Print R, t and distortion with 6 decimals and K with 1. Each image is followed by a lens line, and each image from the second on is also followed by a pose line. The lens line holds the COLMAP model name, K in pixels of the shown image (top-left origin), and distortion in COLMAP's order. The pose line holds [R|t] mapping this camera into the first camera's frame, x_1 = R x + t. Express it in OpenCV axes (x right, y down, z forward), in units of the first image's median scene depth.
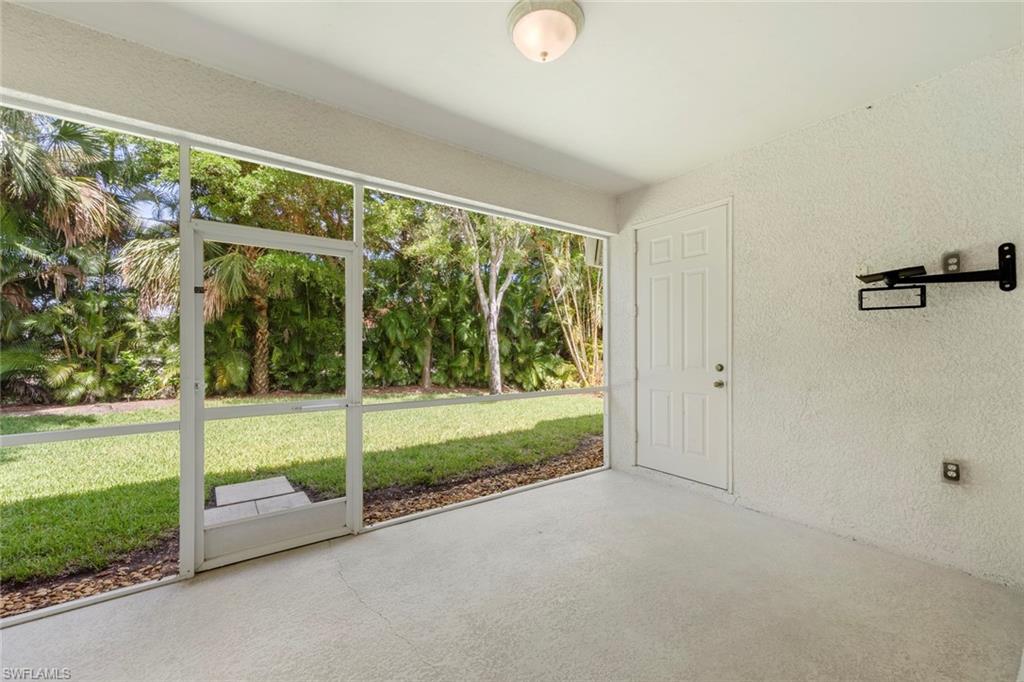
lens RADIAL K [[404.4, 0, 515.2], [0, 404.4, 346.5], [0, 0, 1]] dist [0.004168, -0.000458]
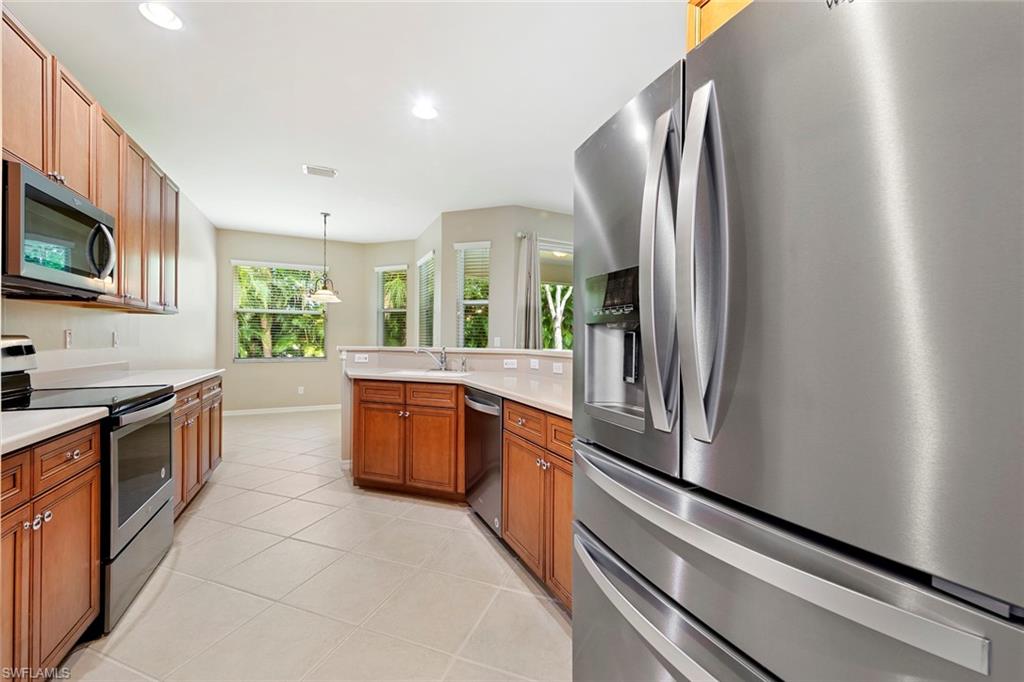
lens RADIAL K [[404.4, 0, 514.7], [0, 404.4, 341.4], [0, 0, 1]] dist [0.004168, -0.000458]
pose [[0.984982, 0.013437, -0.172131, 0.052245], [-0.012158, 0.999890, 0.008485, -0.000089], [0.172226, -0.006265, 0.985038, -0.547709]]
